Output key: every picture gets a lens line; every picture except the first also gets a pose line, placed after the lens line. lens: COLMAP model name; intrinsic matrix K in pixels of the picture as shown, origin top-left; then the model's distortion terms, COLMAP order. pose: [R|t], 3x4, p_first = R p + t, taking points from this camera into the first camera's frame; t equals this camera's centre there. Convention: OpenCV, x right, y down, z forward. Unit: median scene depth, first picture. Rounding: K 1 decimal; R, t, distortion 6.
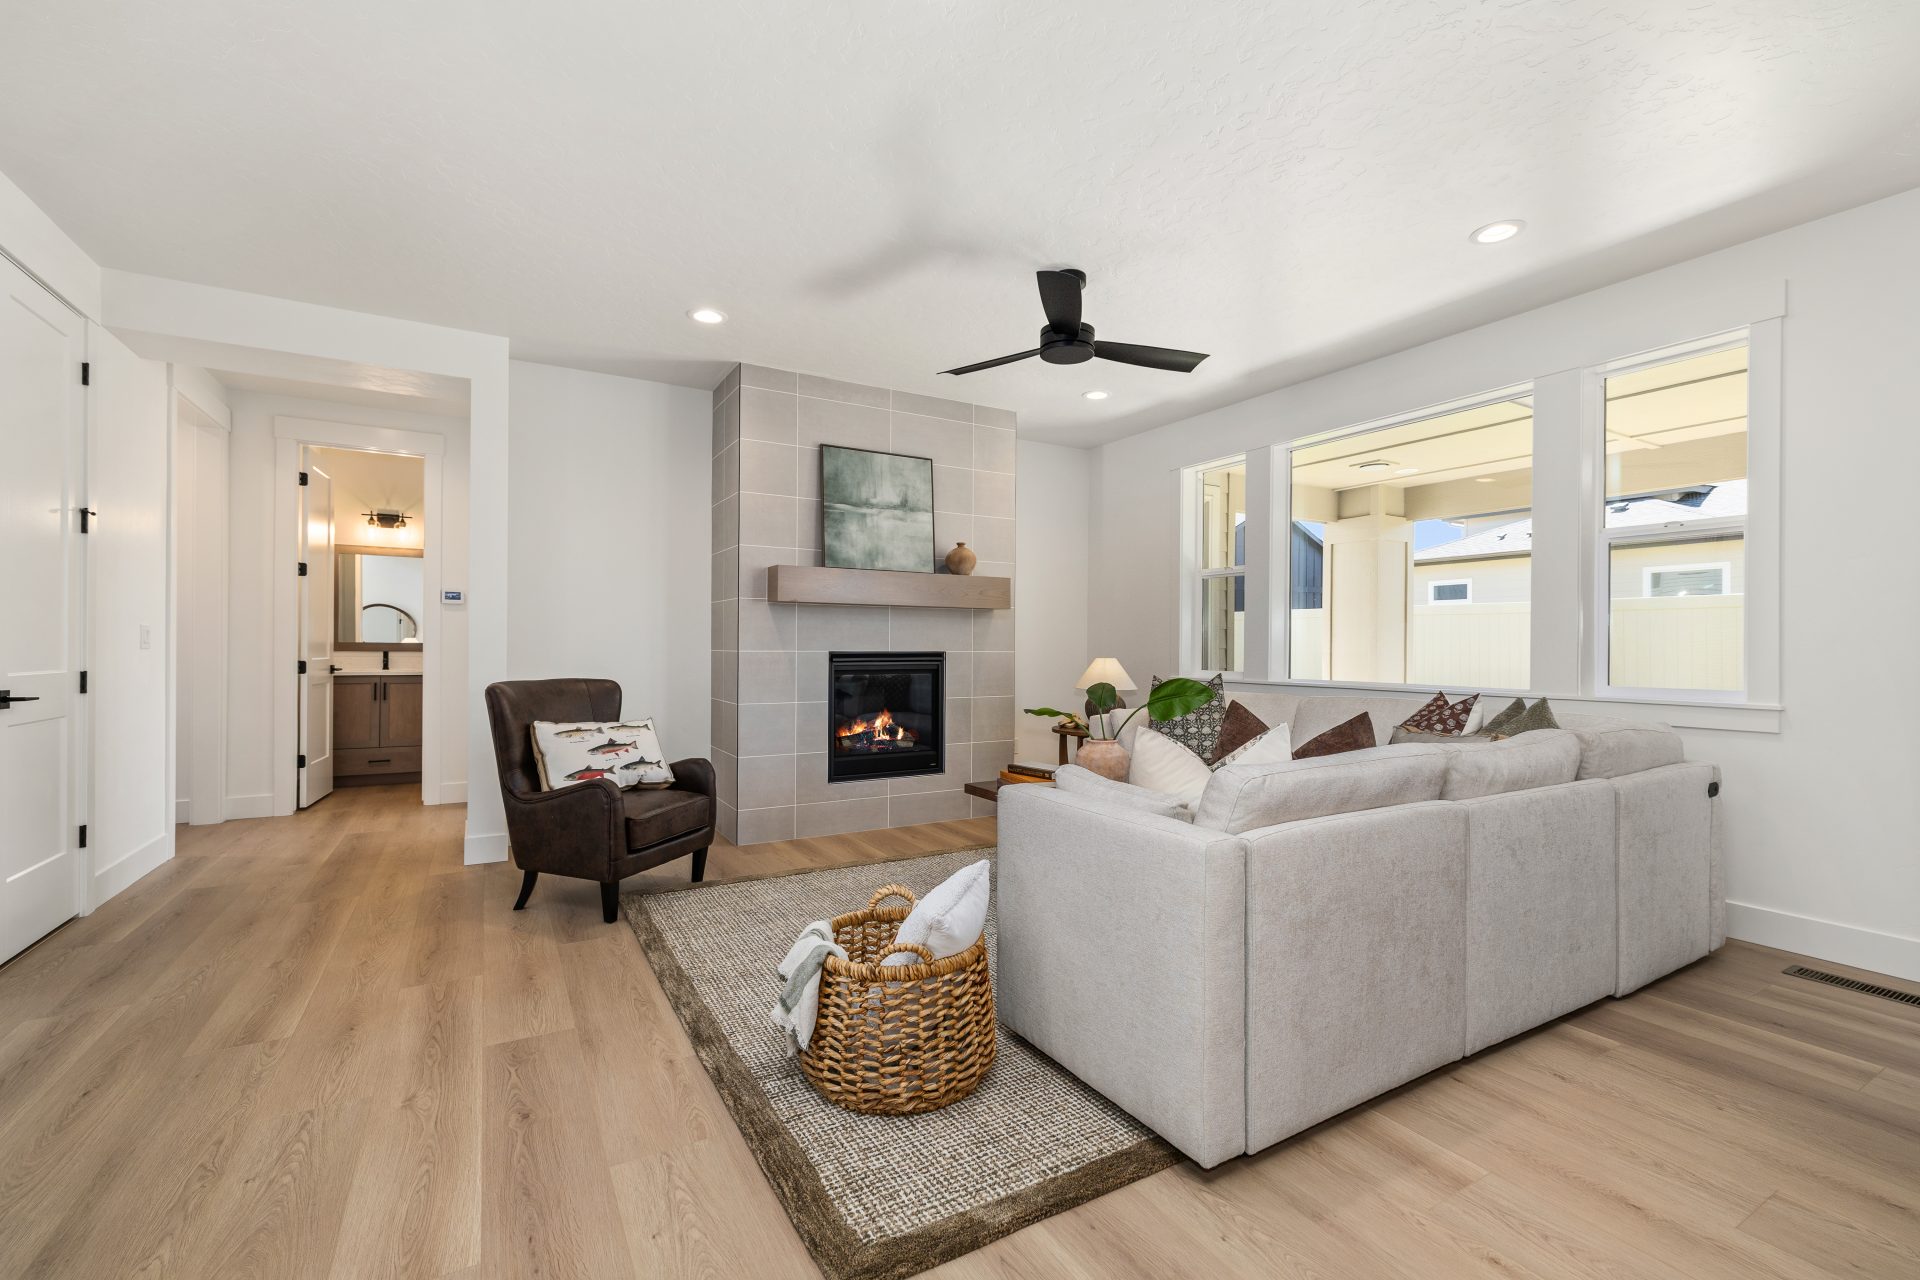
lens RADIAL K [[822.1, 0, 950.1], [0, 822.1, 649.9], [0, 0, 1]] dist [-0.003154, -0.000262]
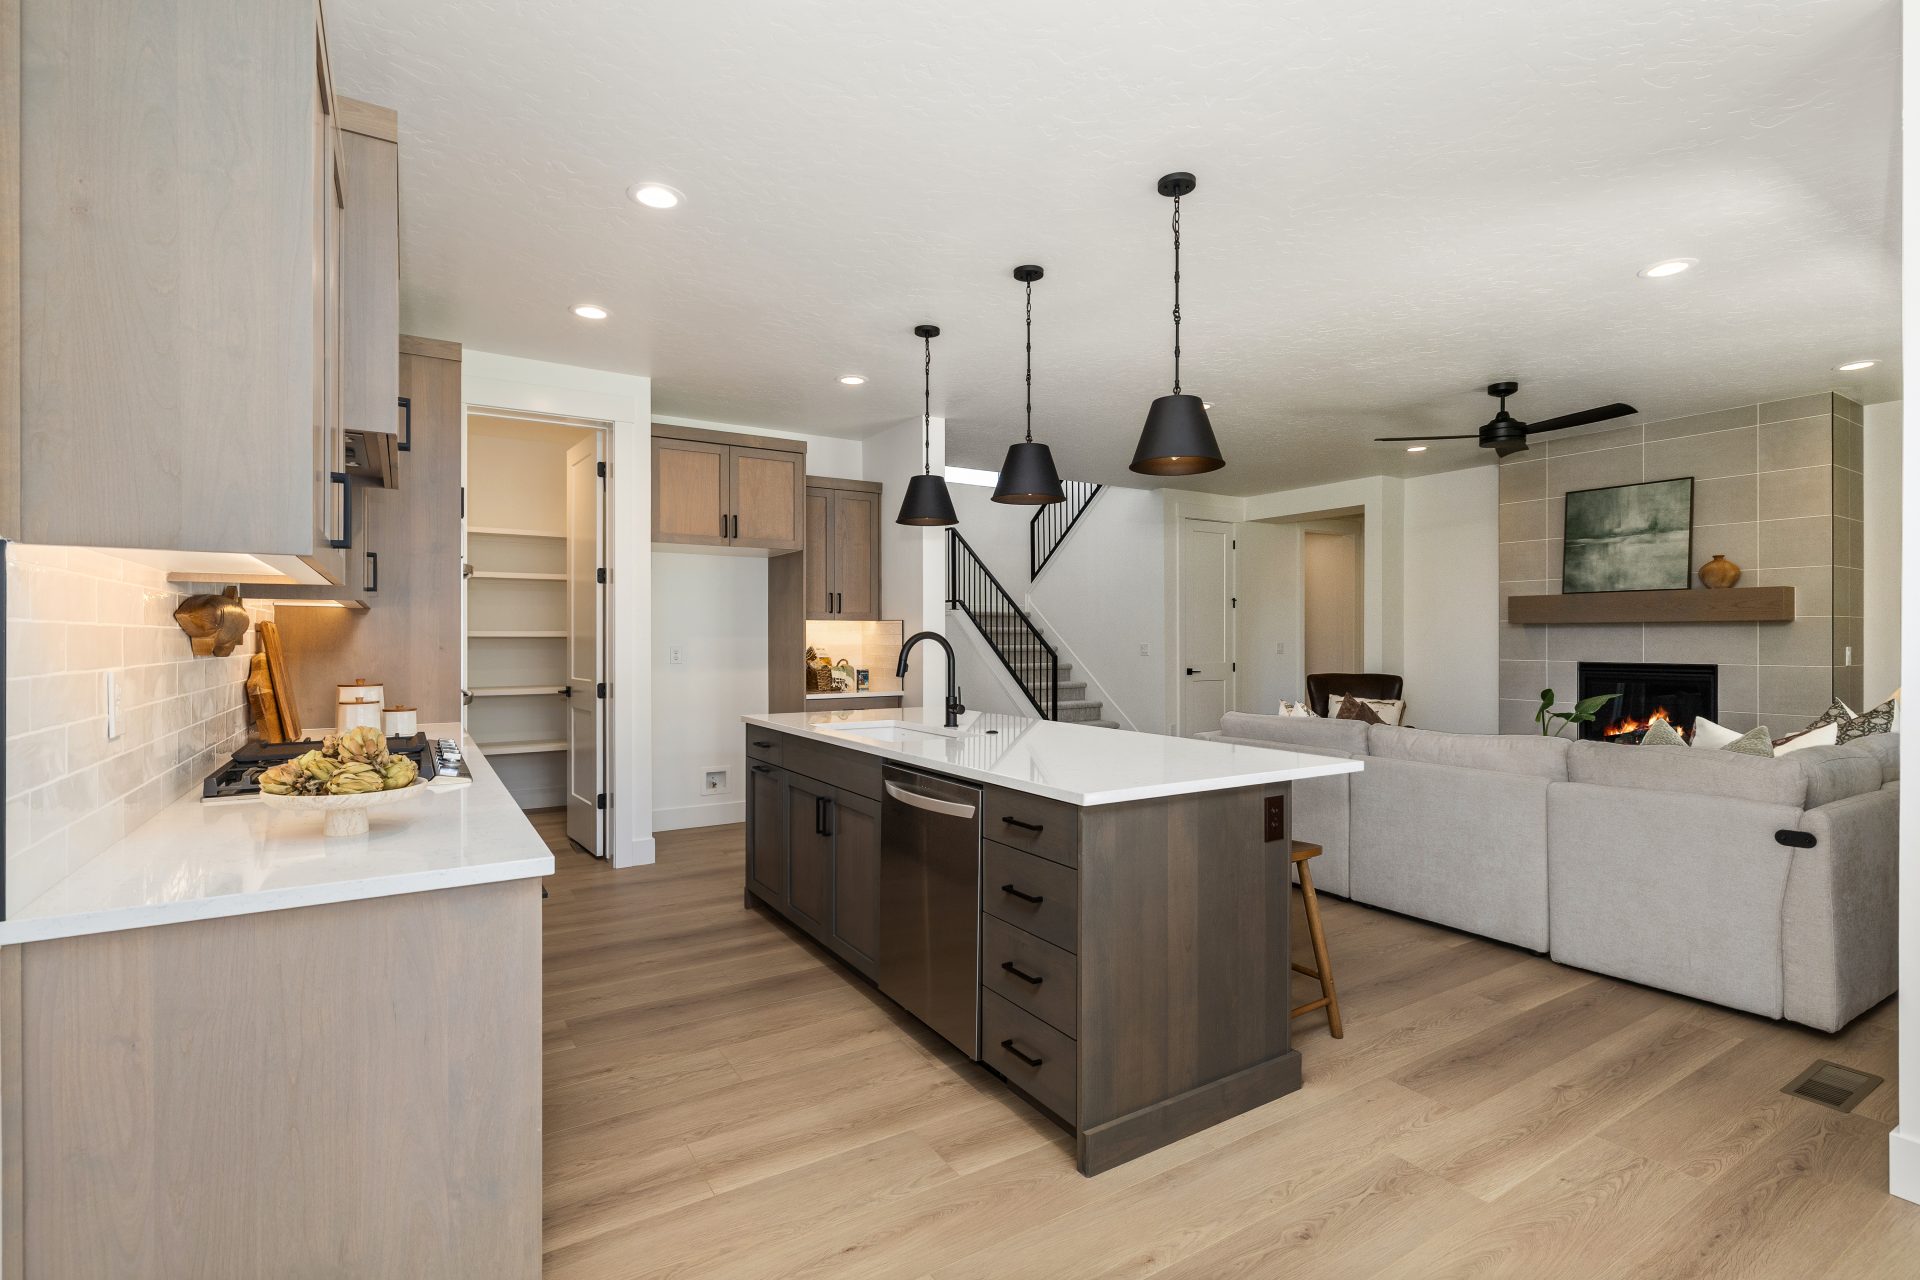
lens RADIAL K [[892.1, 0, 958.2], [0, 892.1, 635.4], [0, 0, 1]] dist [-0.001632, -0.000126]
pose [[0.040386, -0.014116, -0.999084, 1.088454], [-0.007945, 0.999864, -0.014449, -0.011542], [0.999153, 0.008521, 0.040269, 0.044128]]
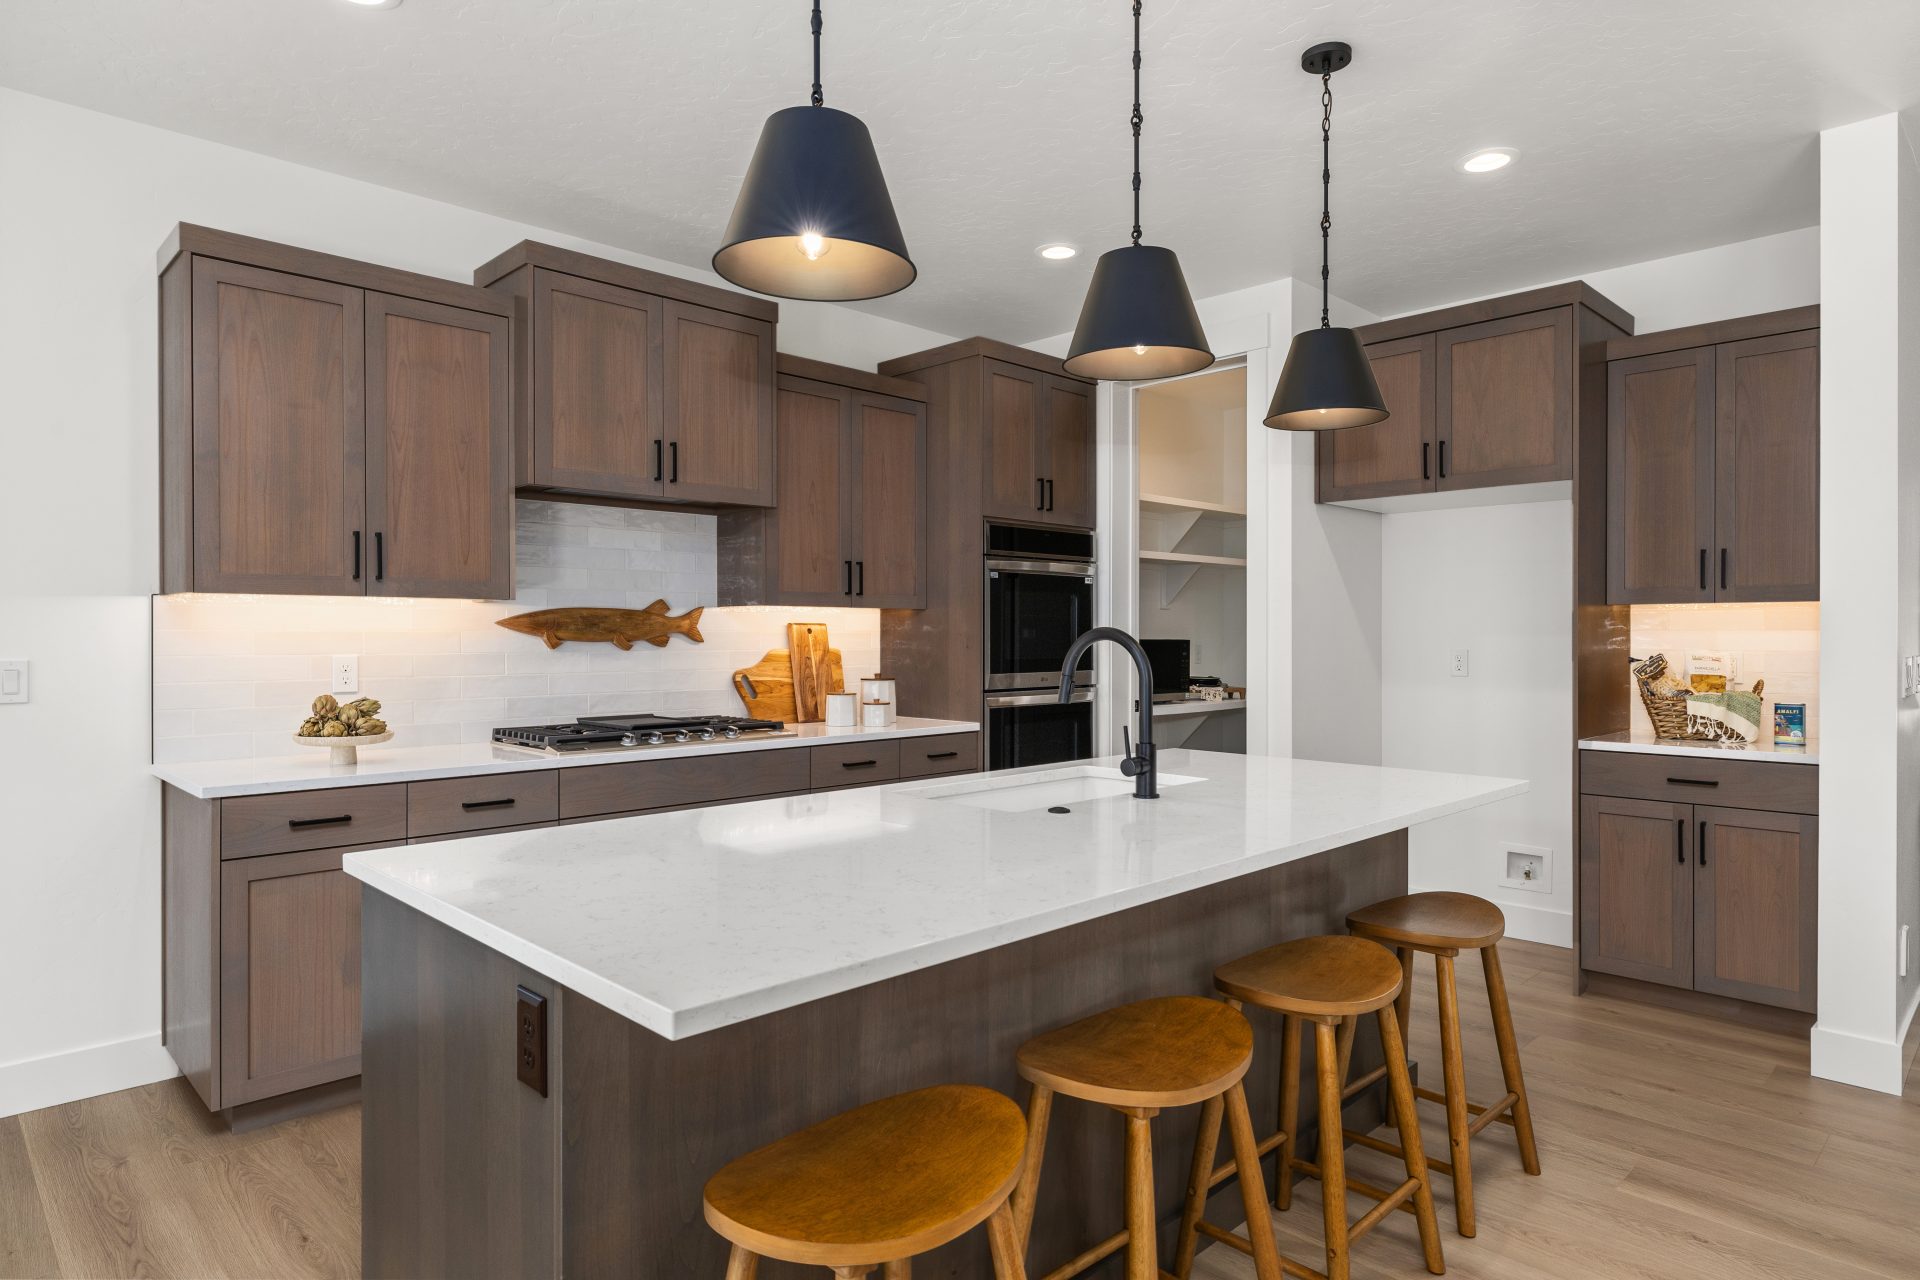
lens RADIAL K [[1082.0, 0, 958.2], [0, 1082.0, 635.7], [0, 0, 1]] dist [0.001889, 0.000320]
pose [[-0.967116, -0.006753, -0.254244, 0.555761], [-0.007929, 0.999962, 0.003604, -0.023709], [0.254210, 0.005501, -0.967133, 0.518546]]
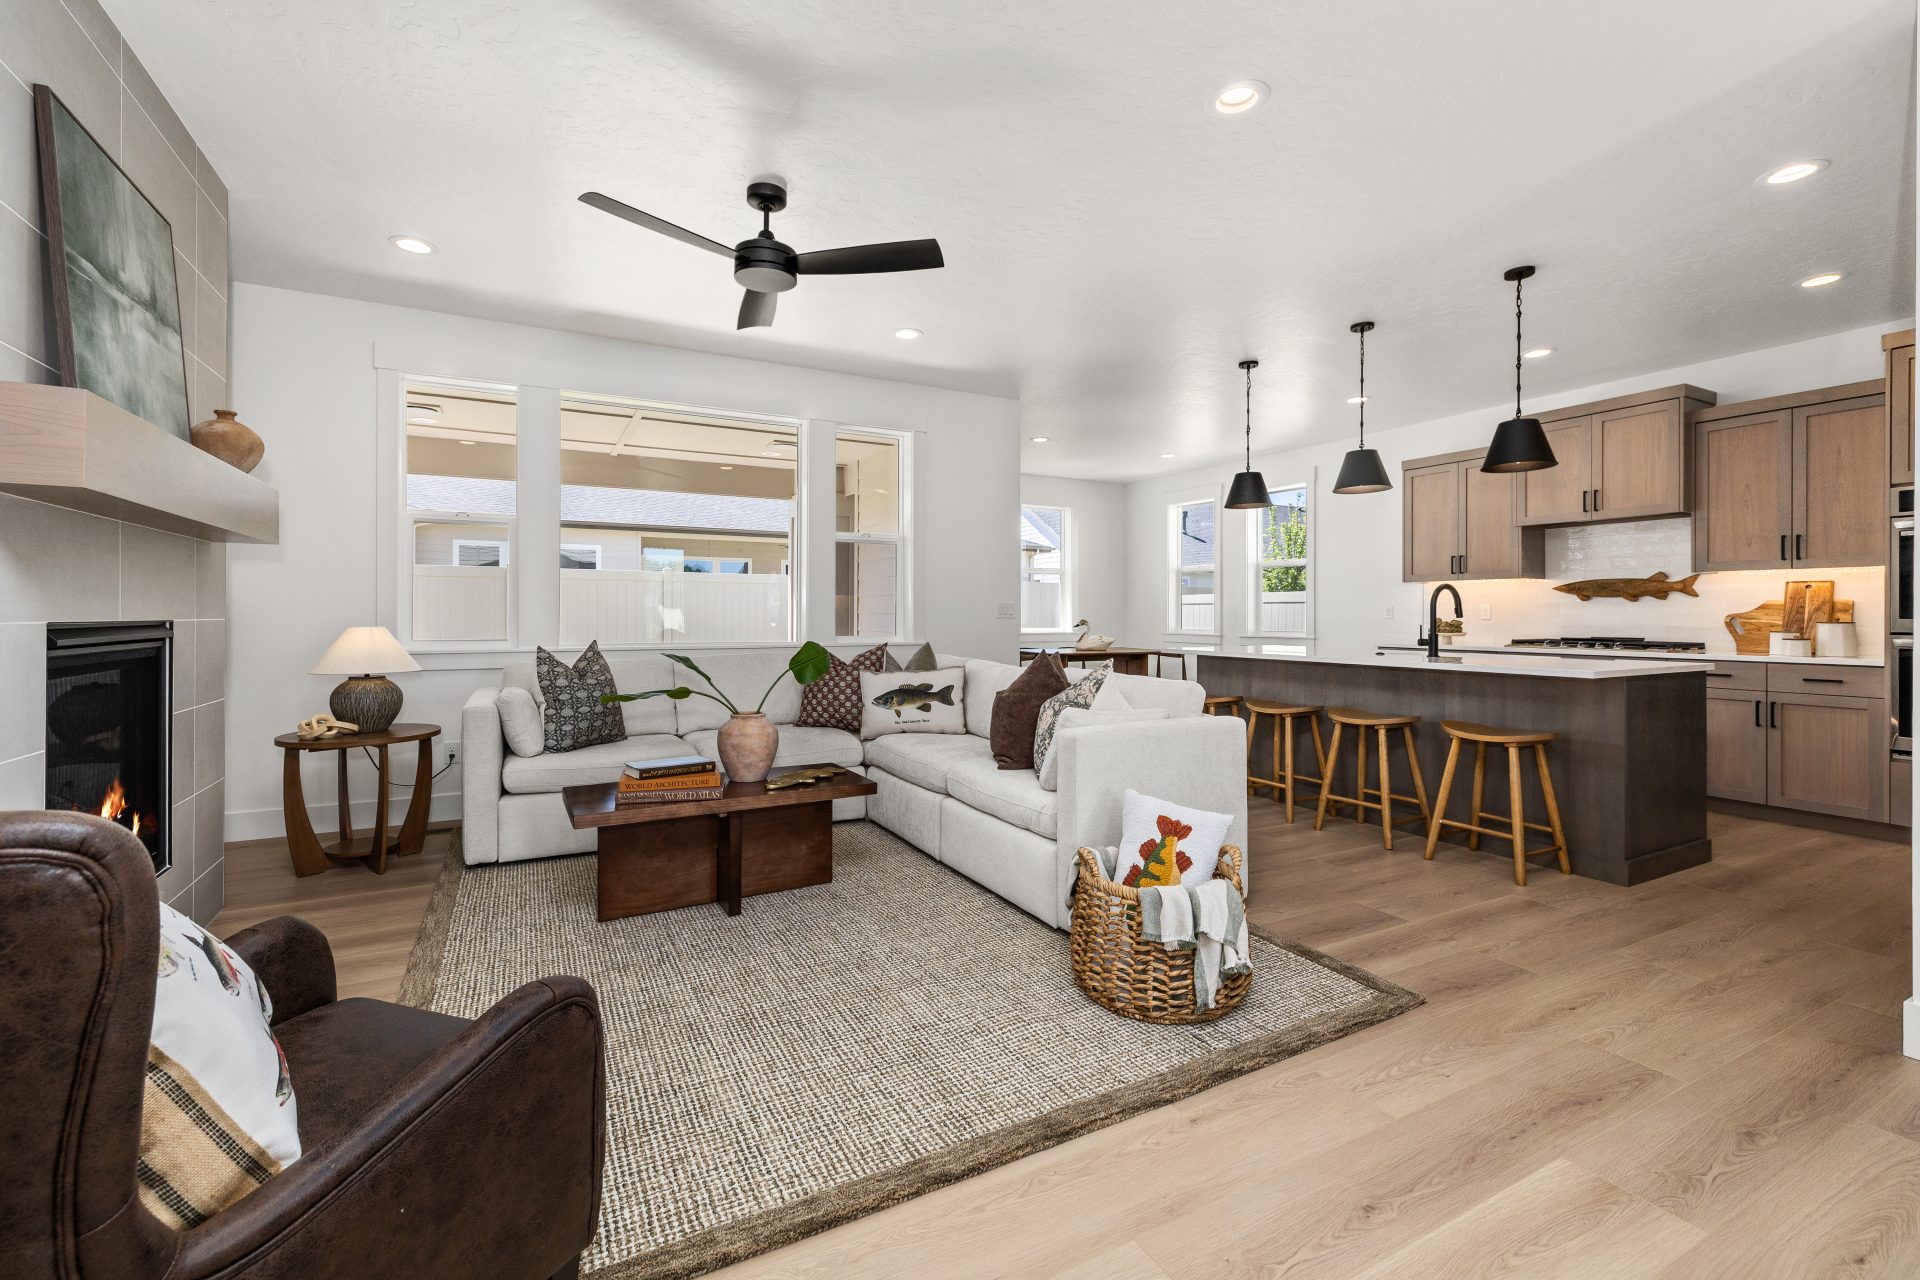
lens RADIAL K [[821.6, 0, 953.1], [0, 821.6, 623.6], [0, 0, 1]] dist [-0.001235, -0.000047]
pose [[0.033457, -0.017588, 0.999285, -0.516258], [0.004593, 0.999837, 0.017444, -0.002222], [-0.999430, 0.004006, 0.033532, 0.541753]]
